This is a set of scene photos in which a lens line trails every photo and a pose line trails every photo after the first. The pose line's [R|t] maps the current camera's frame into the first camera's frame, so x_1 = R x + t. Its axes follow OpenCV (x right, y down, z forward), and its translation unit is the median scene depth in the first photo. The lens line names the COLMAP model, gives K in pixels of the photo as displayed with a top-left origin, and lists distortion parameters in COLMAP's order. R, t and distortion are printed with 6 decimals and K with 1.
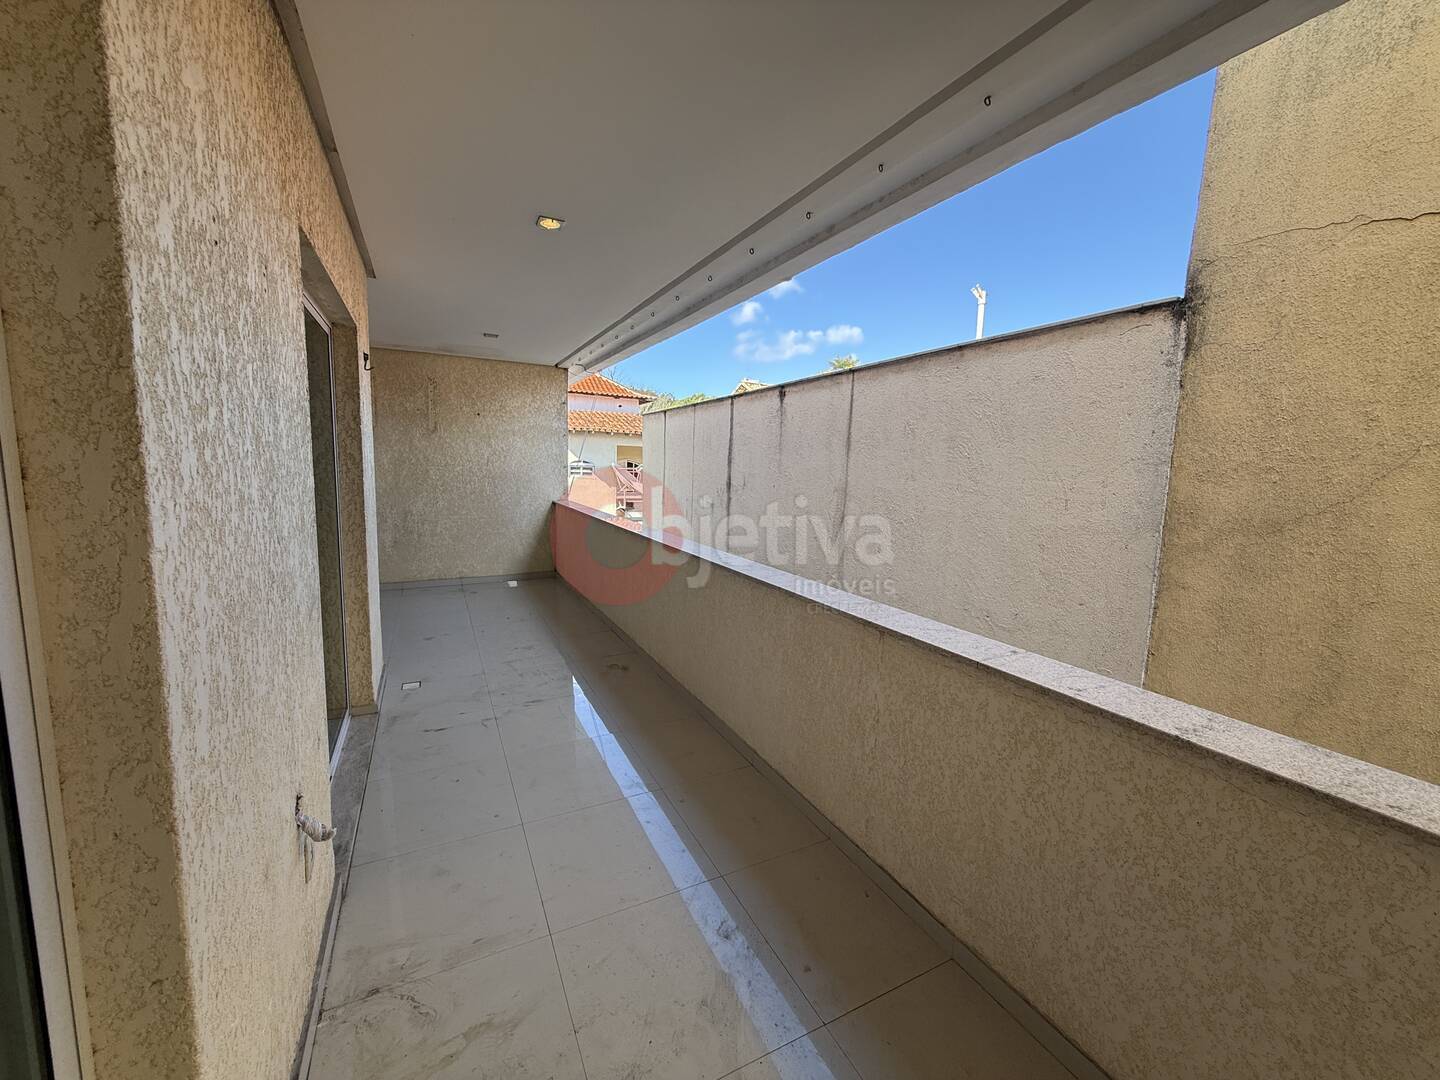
lens RADIAL K [[574.2, 0, 710.7], [0, 574.2, 538.8], [0, 0, 1]] dist [0.001469, -0.000511]
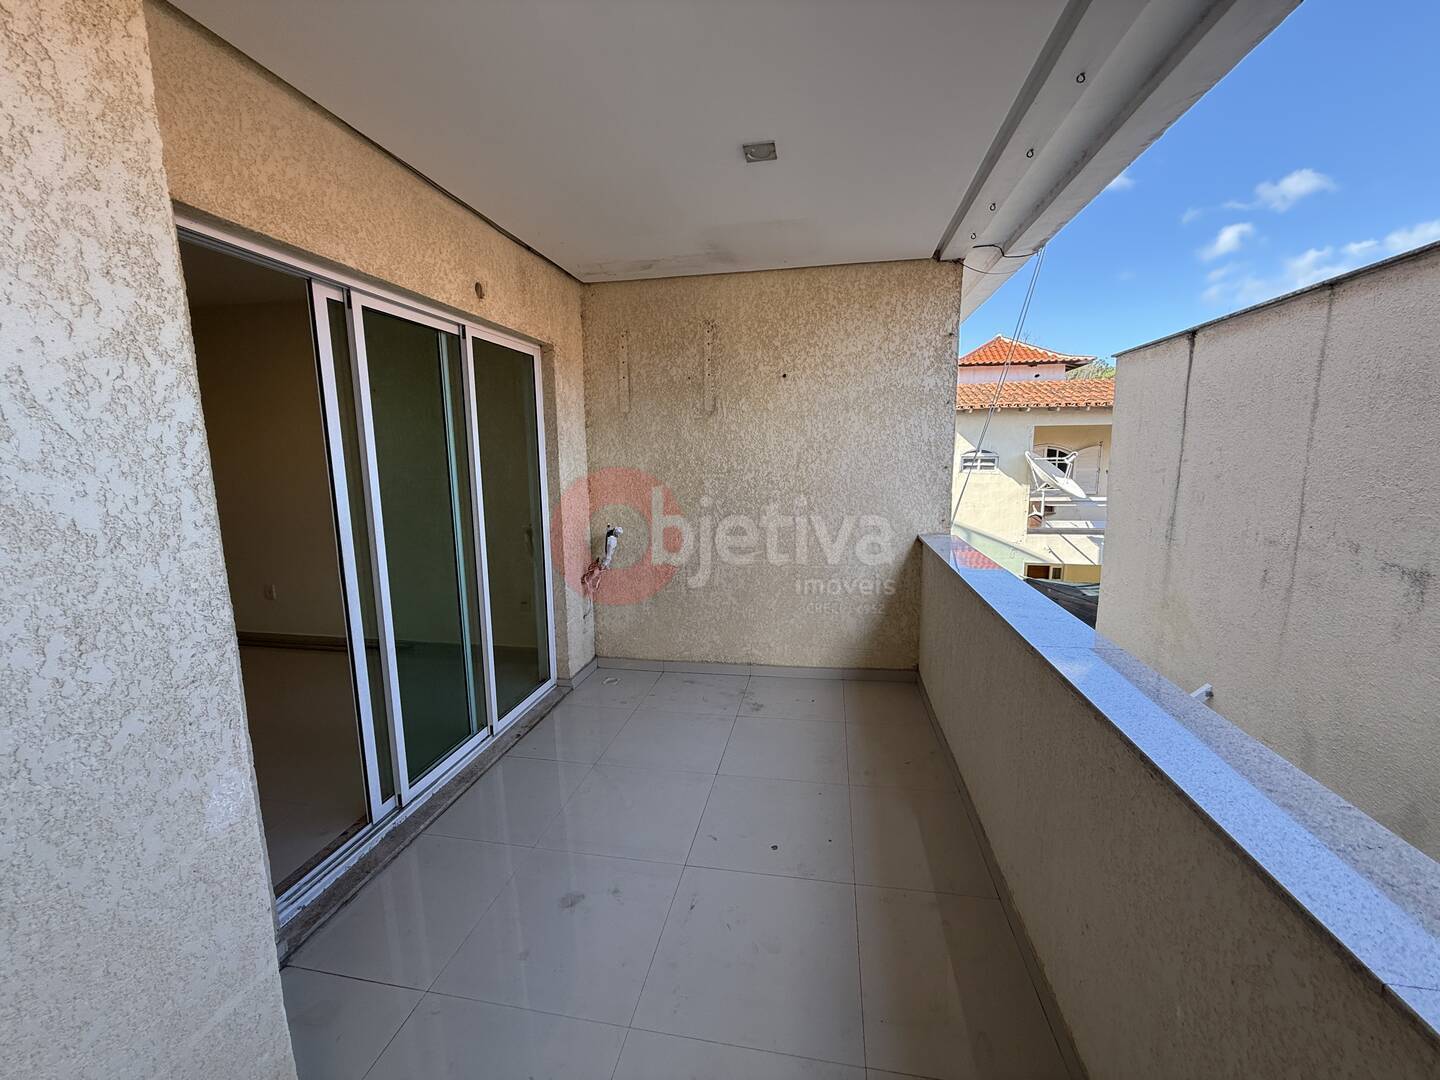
lens RADIAL K [[574.2, 0, 715.6], [0, 574.2, 532.0], [0, 0, 1]] dist [0.001469, -0.000511]
pose [[0.798862, 0.047208, -0.599659, -0.048385], [-0.044033, 0.998830, 0.019973, -0.030314], [0.599901, 0.010449, 0.800006, 0.206845]]
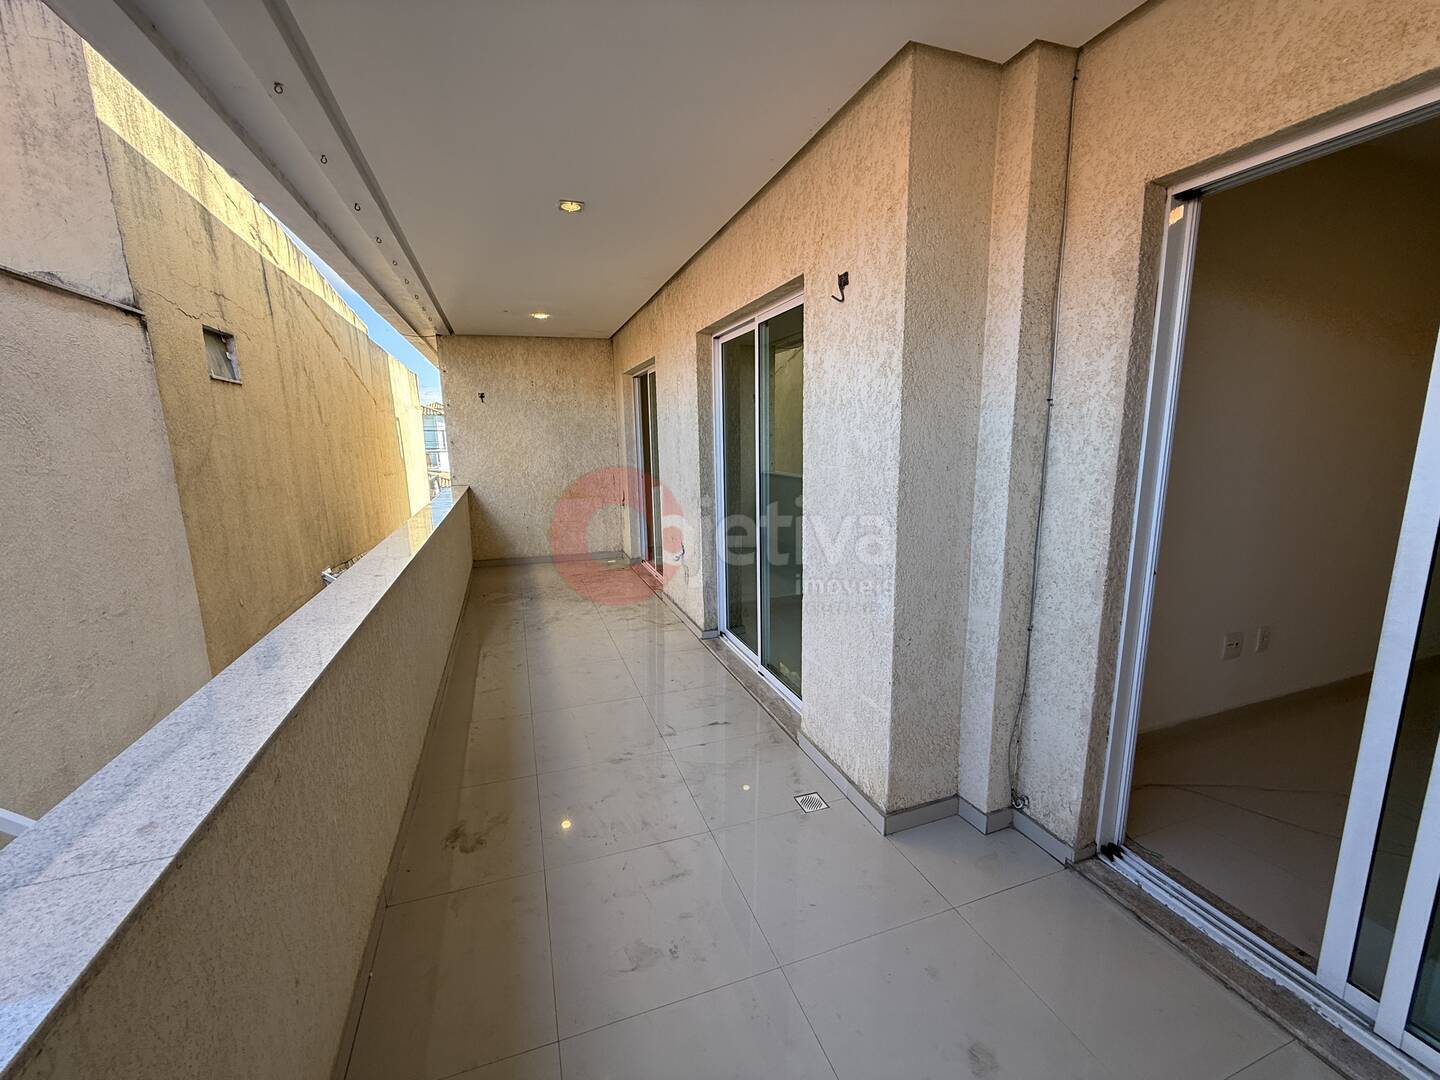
lens RADIAL K [[574.2, 0, 721.6], [0, 574.2, 539.0], [0, 0, 1]] dist [0.001469, -0.000511]
pose [[-0.994171, -0.028344, 0.104018, -0.187578], [0.005001, 0.951659, 0.307117, -0.071586], [-0.107694, 0.305847, -0.945970, 0.523743]]
